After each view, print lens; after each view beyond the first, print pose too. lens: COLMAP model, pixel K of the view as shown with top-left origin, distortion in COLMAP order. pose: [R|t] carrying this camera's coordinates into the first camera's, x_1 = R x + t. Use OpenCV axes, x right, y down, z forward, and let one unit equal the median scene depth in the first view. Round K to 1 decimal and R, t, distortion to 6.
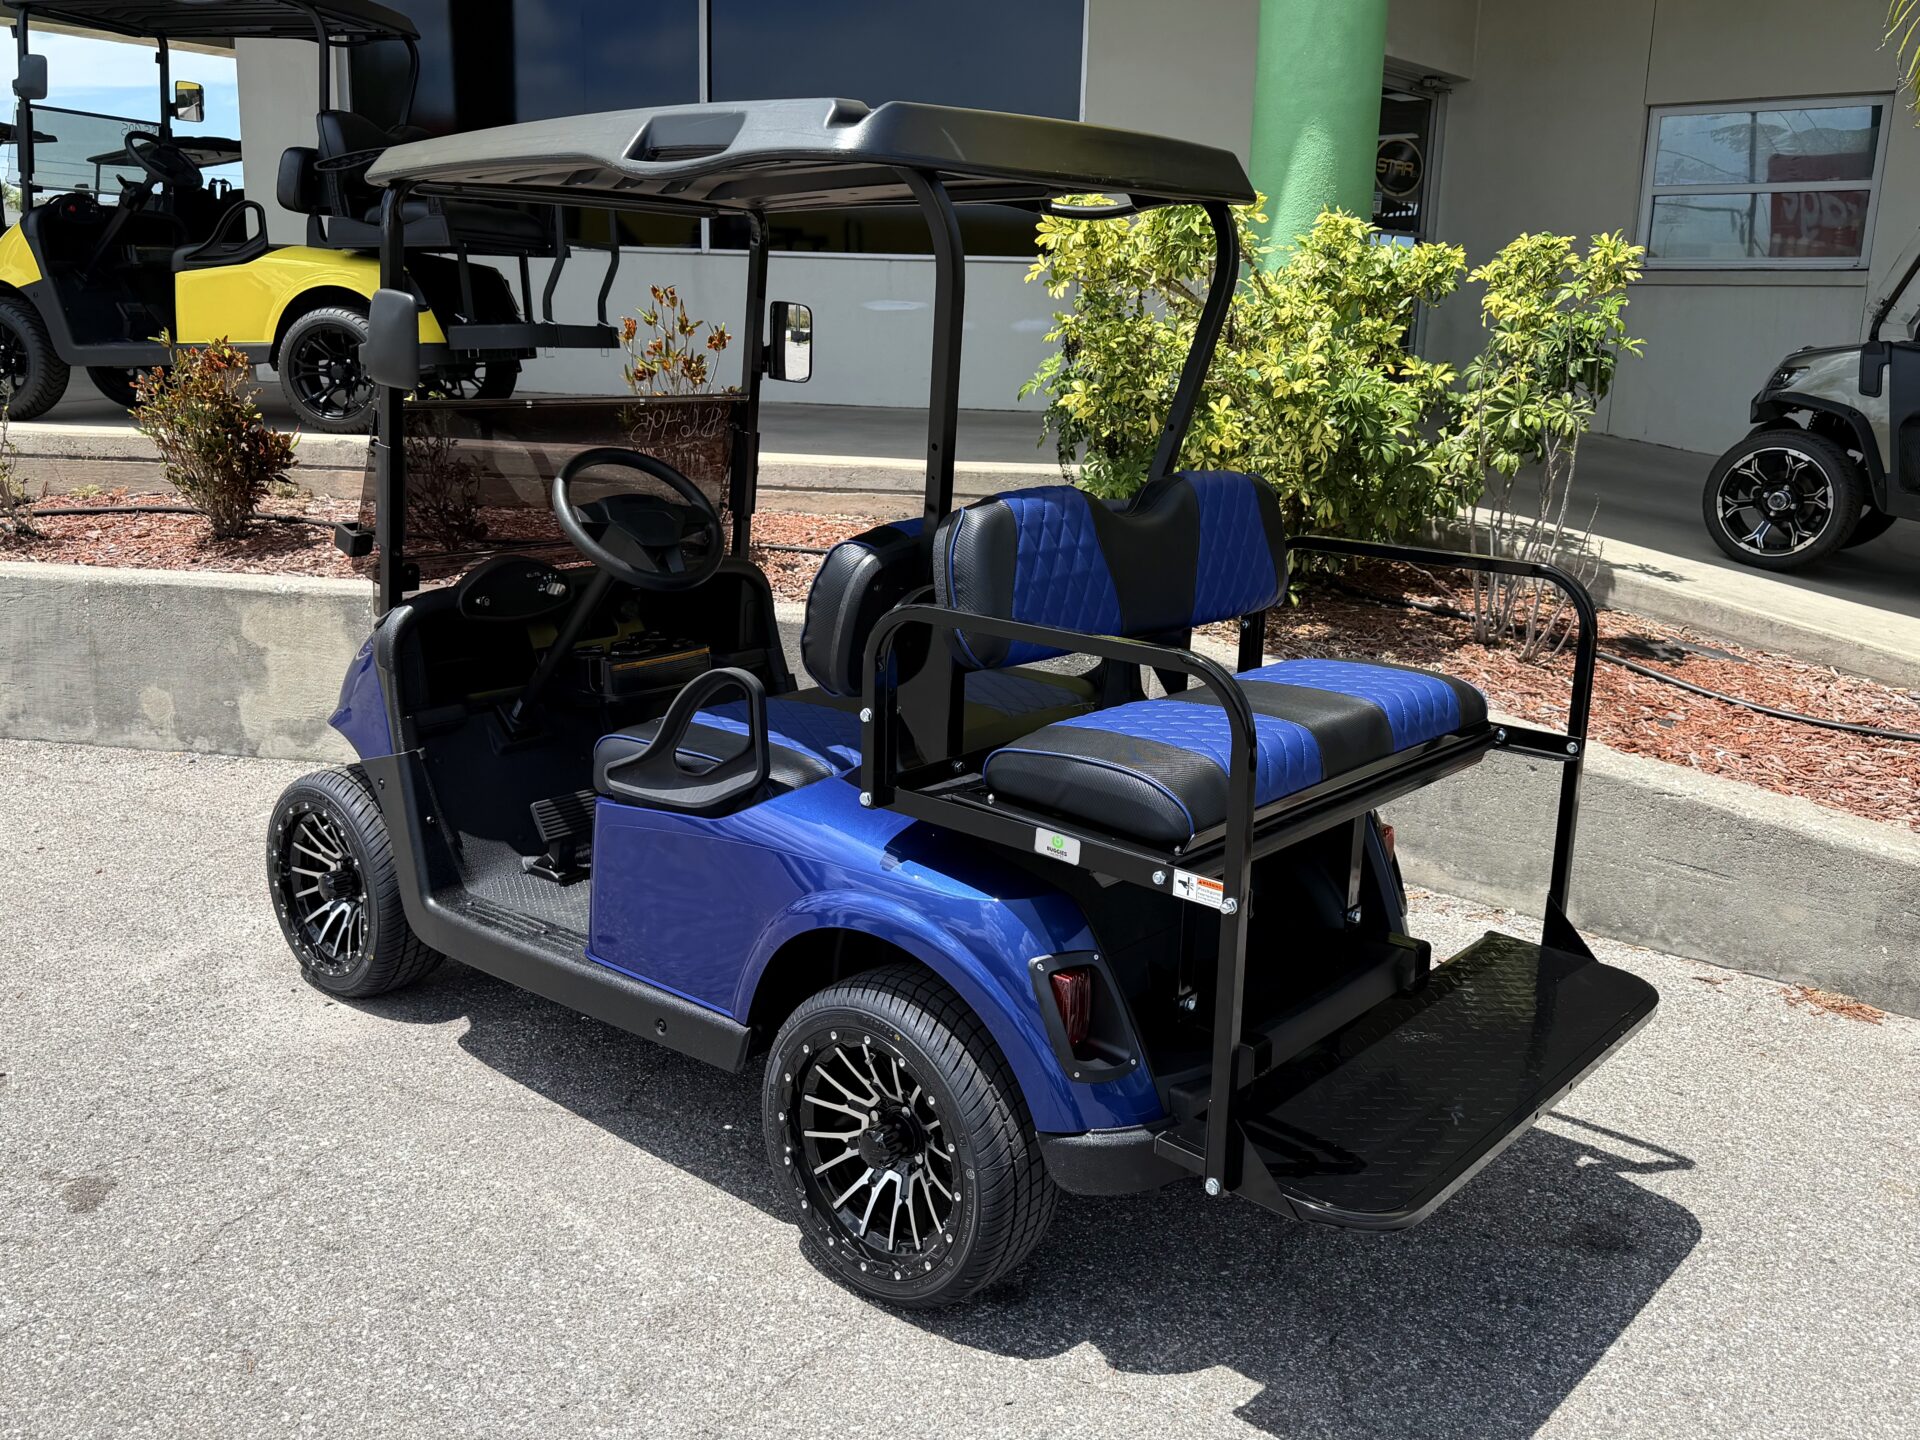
lens RADIAL K [[1640.0, 0, 954.9], [0, 1640.0, 722.0], [0, 0, 1]] dist [0.112321, -0.218360]
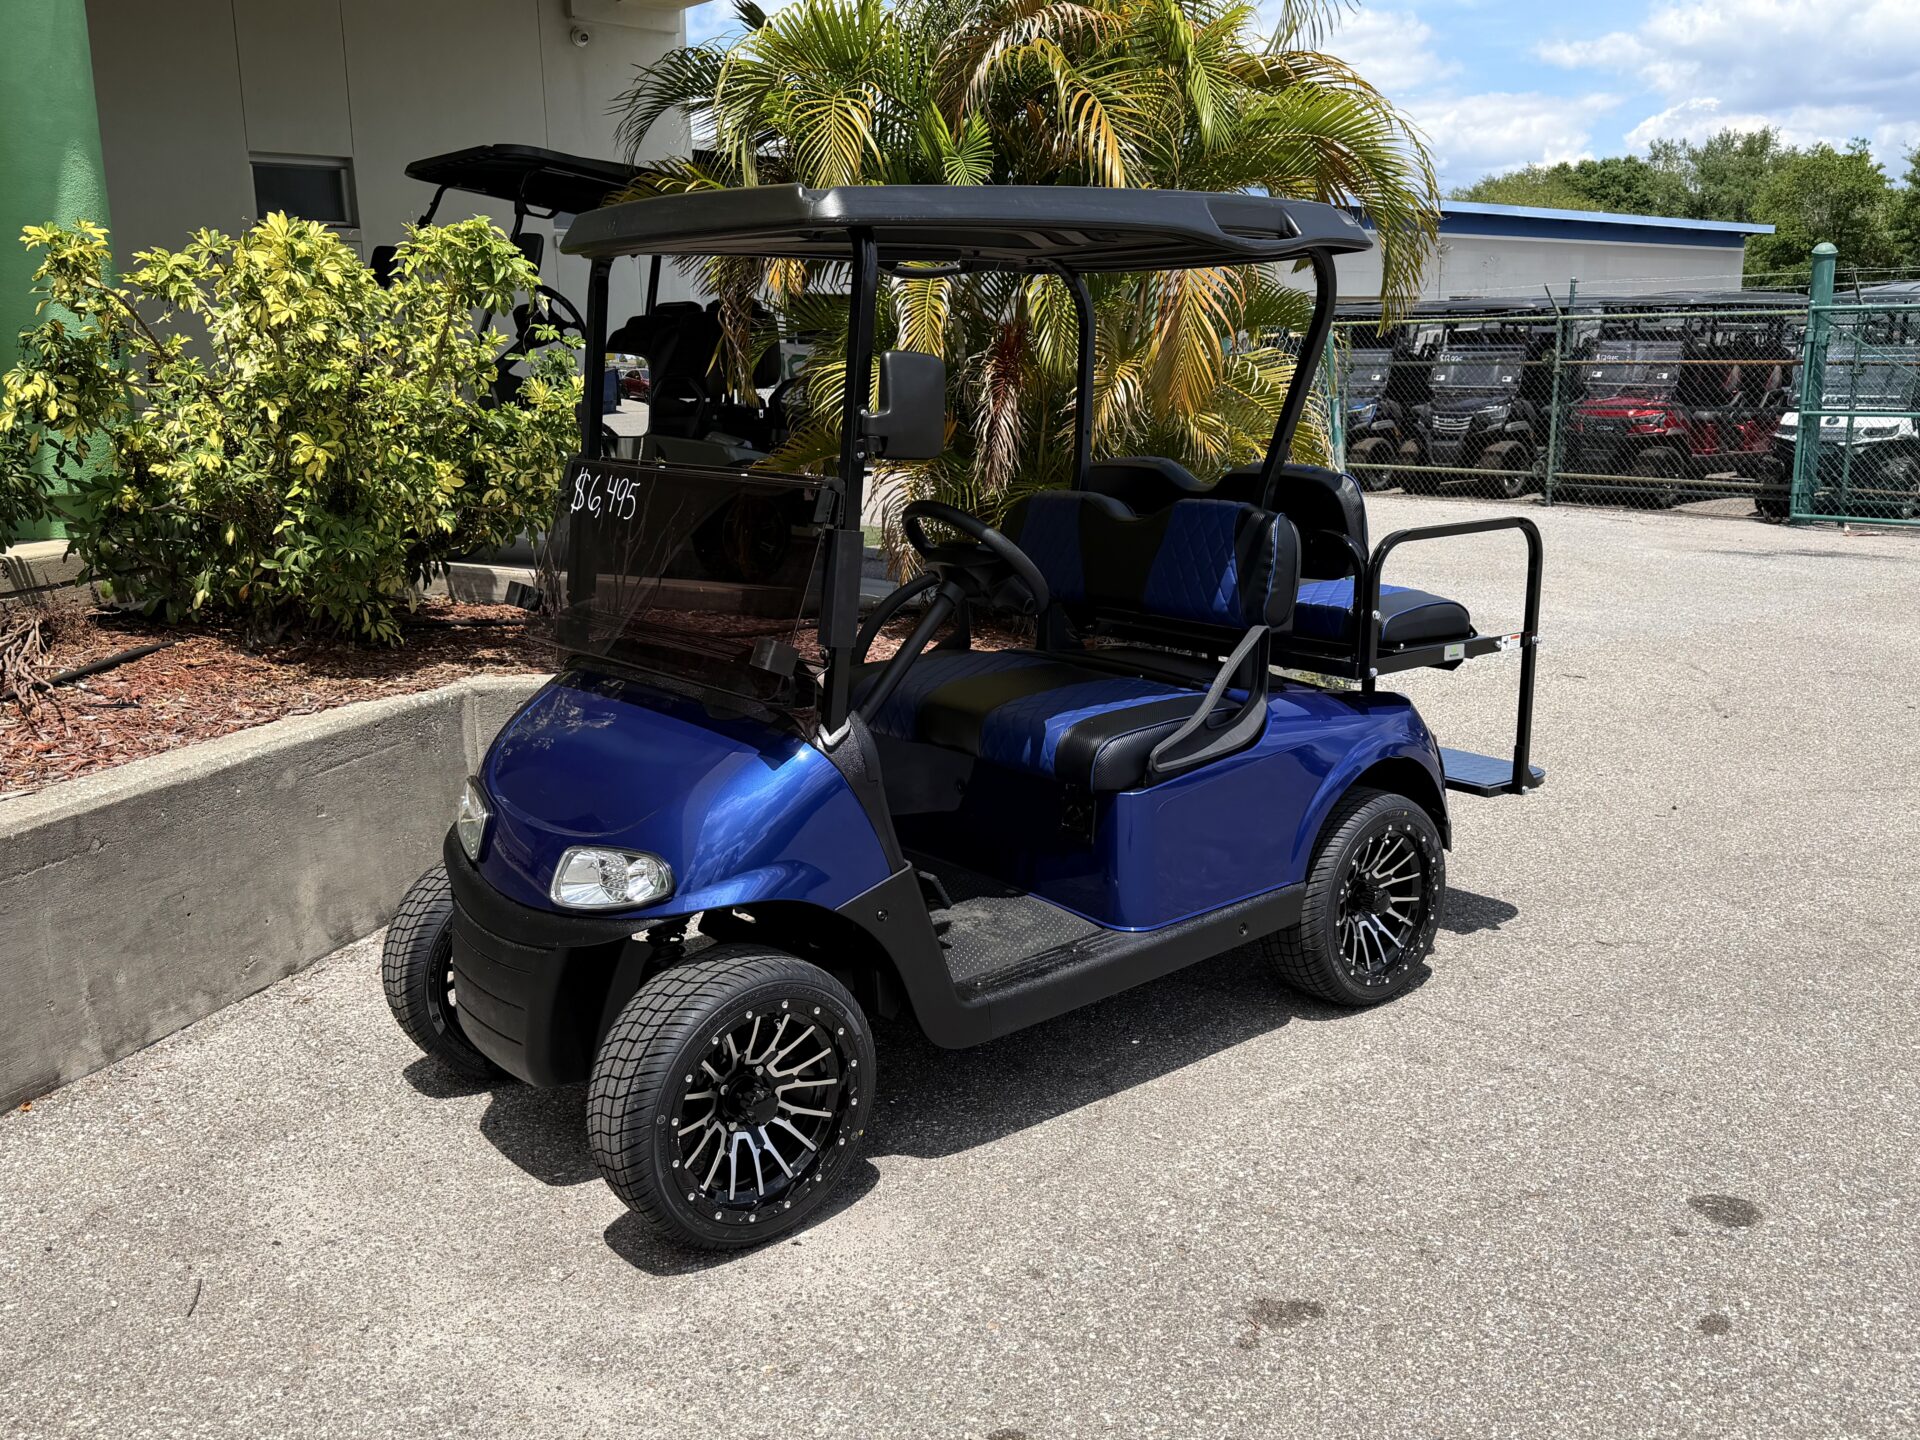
lens RADIAL K [[1640.0, 0, 971.1], [0, 1640.0, 725.1], [0, 0, 1]] dist [0.111042, -0.223262]
pose [[0.168738, -0.246199, 0.954418, -0.724642], [0.251216, 0.947067, 0.199888, -0.138616], [-0.953110, 0.206037, 0.221655, 0.474966]]
